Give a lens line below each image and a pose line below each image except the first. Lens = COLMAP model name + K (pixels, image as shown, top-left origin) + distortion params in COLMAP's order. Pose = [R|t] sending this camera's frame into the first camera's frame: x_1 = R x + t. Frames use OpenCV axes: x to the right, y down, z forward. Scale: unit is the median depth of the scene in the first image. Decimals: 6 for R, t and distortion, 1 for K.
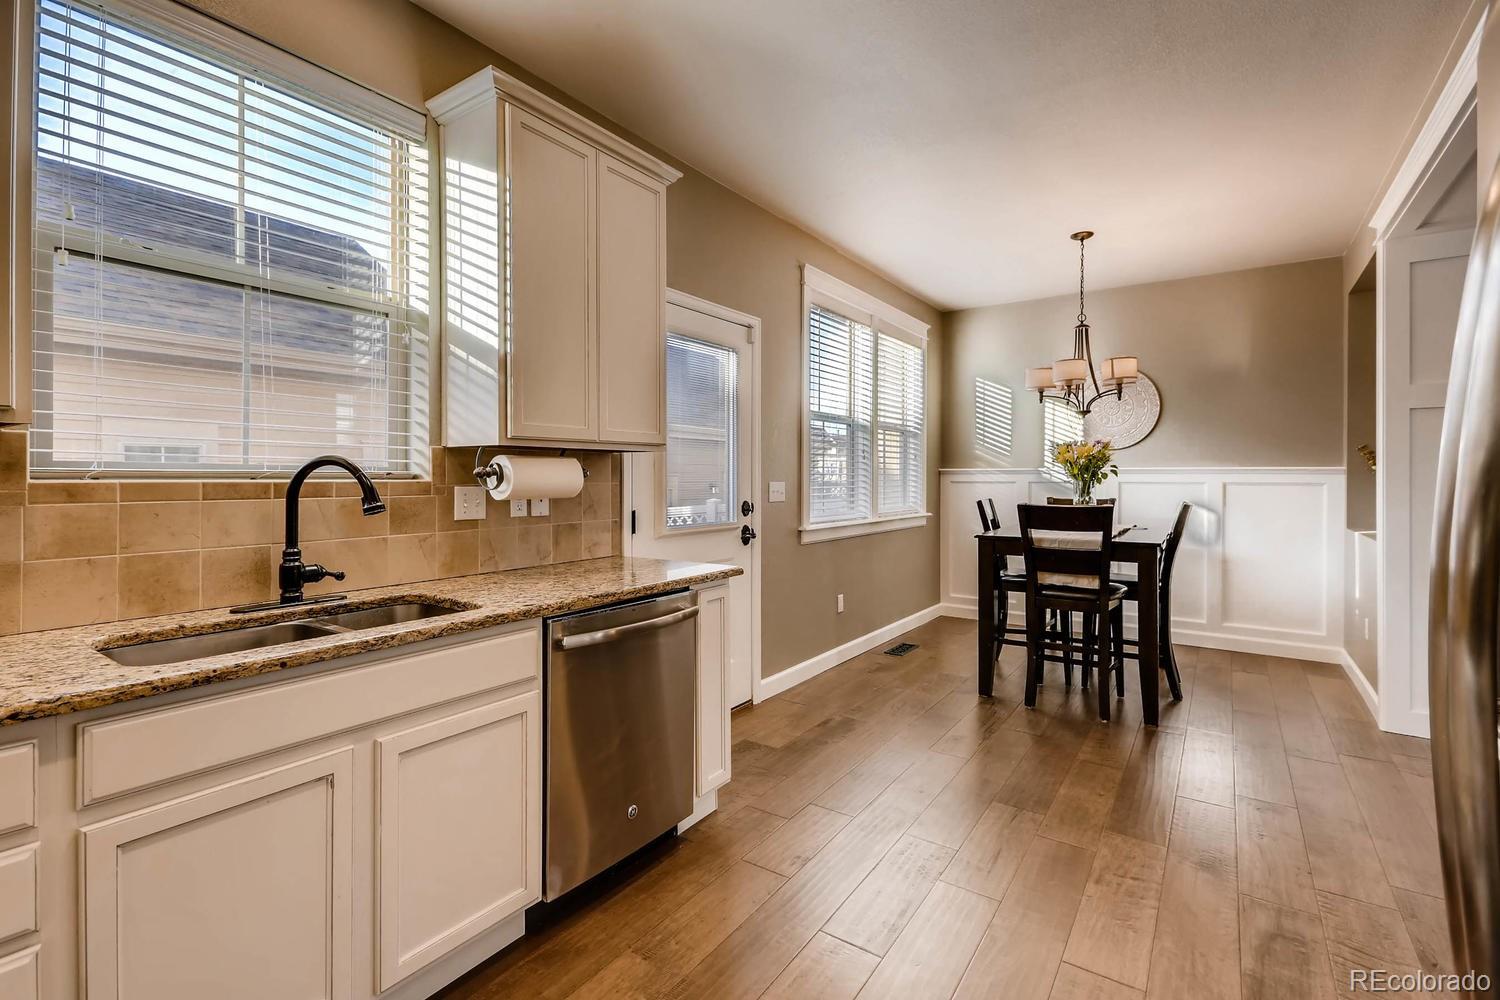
lens RADIAL K [[685.2, 0, 743.7], [0, 685.2, 477.4], [0, 0, 1]] dist [0.003902, 0.000072]
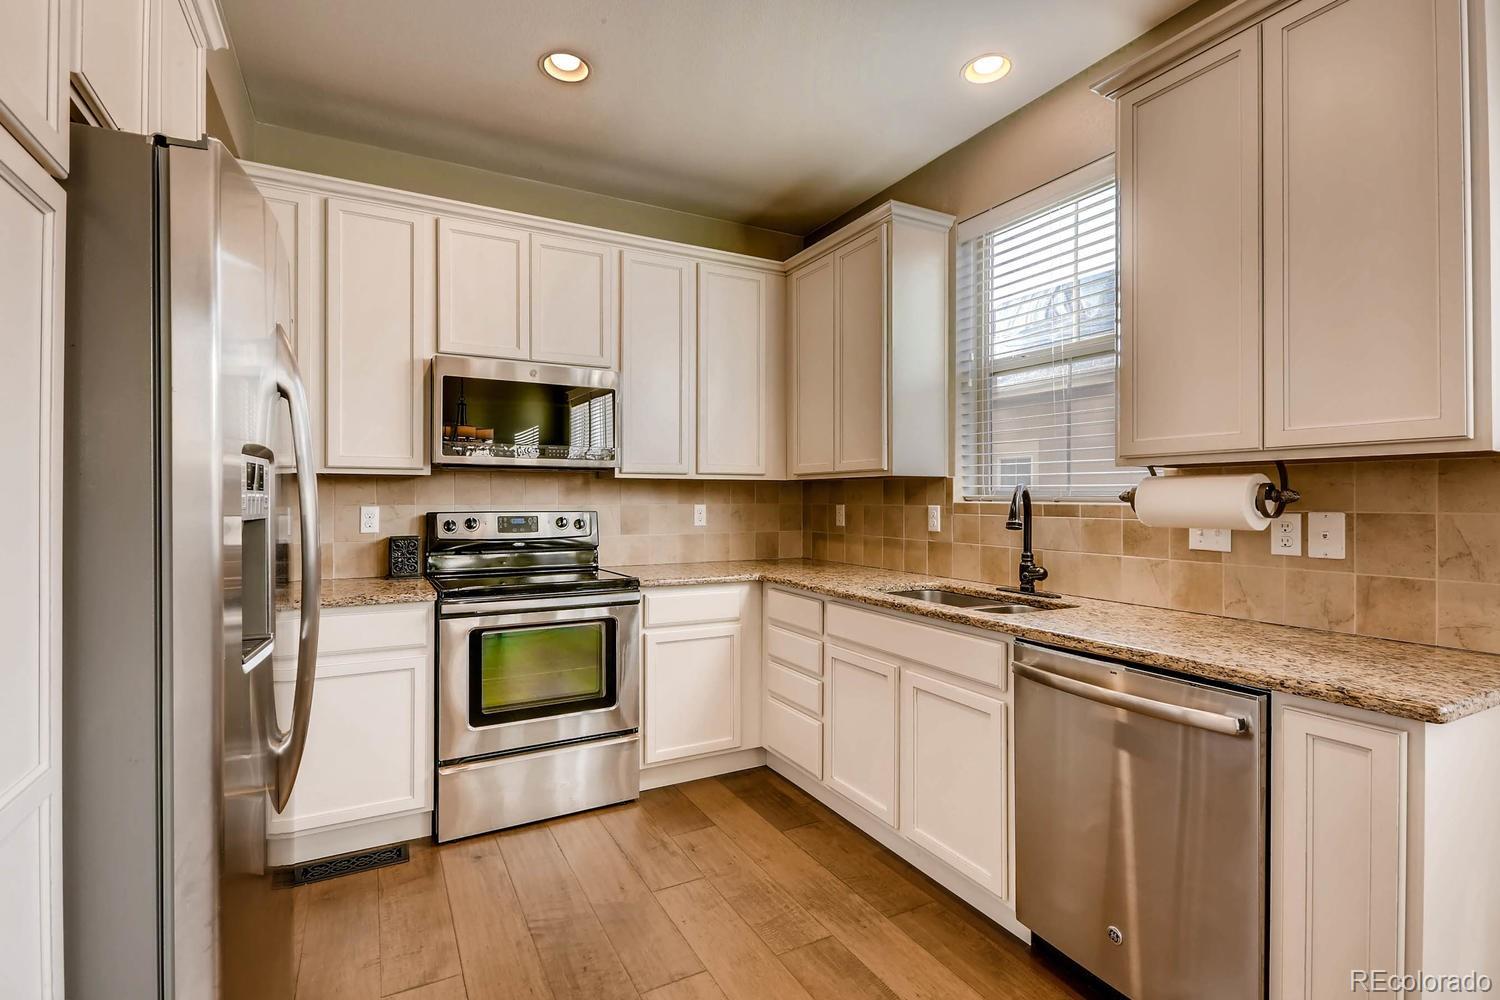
lens RADIAL K [[685.2, 0, 750.4], [0, 685.2, 495.9], [0, 0, 1]] dist [0.003902, 0.000072]
pose [[-0.444861, -0.005866, -0.895580, 0.853527], [-0.004345, 0.999981, -0.004392, -0.001406], [0.895589, 0.001937, -0.444878, 1.164272]]
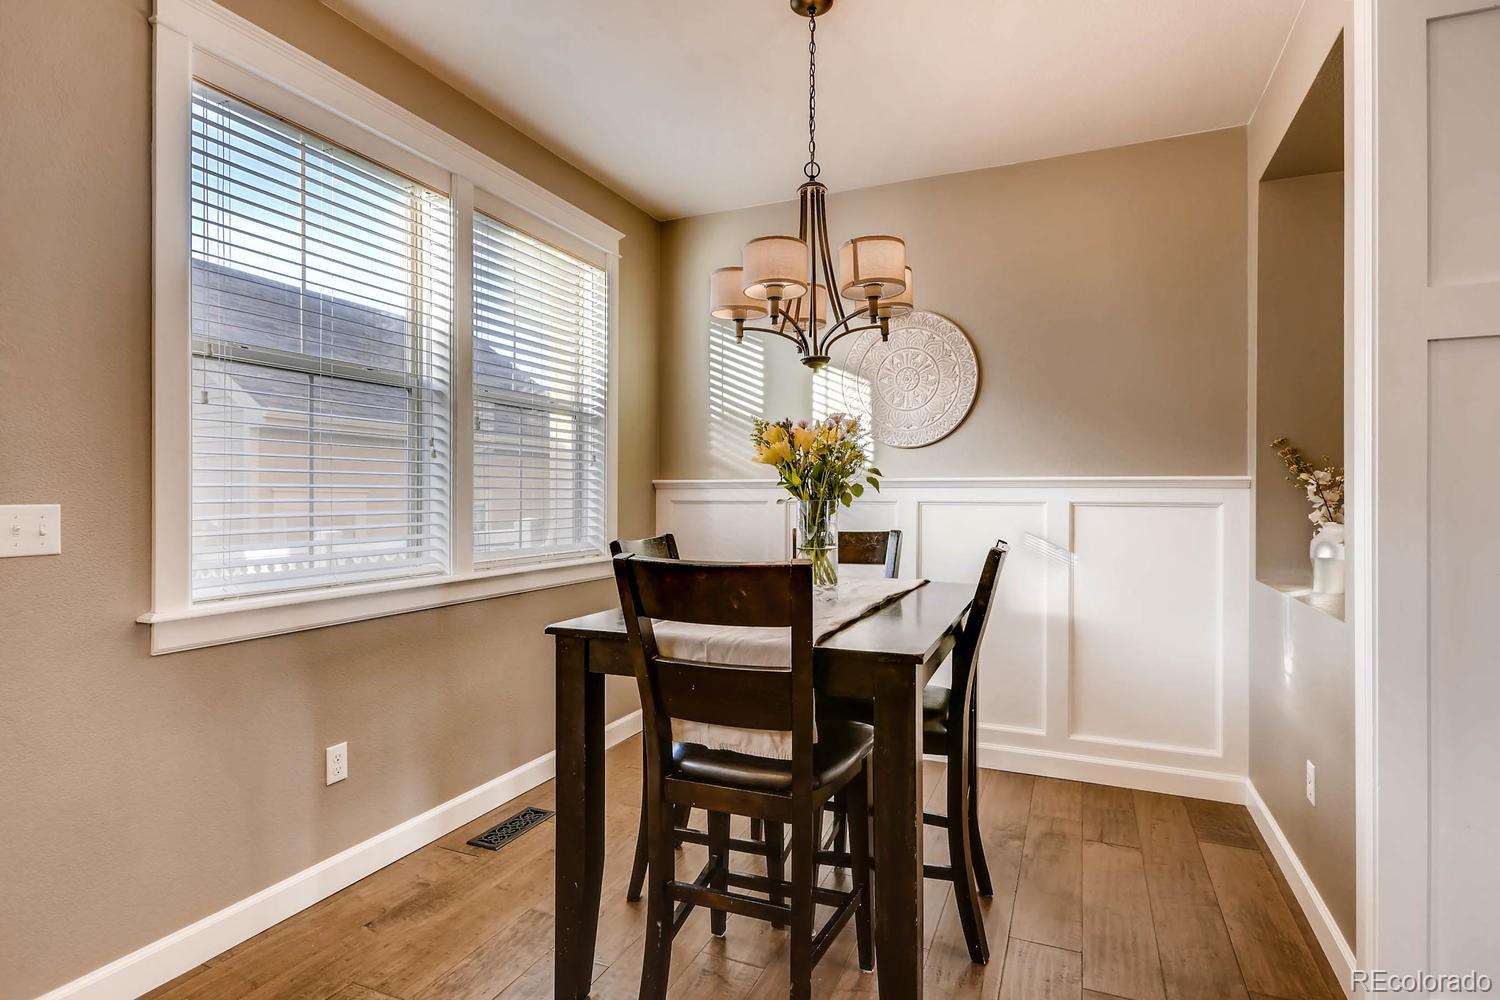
lens RADIAL K [[751.6, 0, 752.7], [0, 751.6, 498.0], [0, 0, 1]] dist [0.000785, 0.000078]
pose [[0.980109, -0.001272, 0.198457, 0.293849], [0.000542, 0.999993, 0.003730, 0.001419], [-0.198461, -0.003548, 0.980102, 0.408268]]
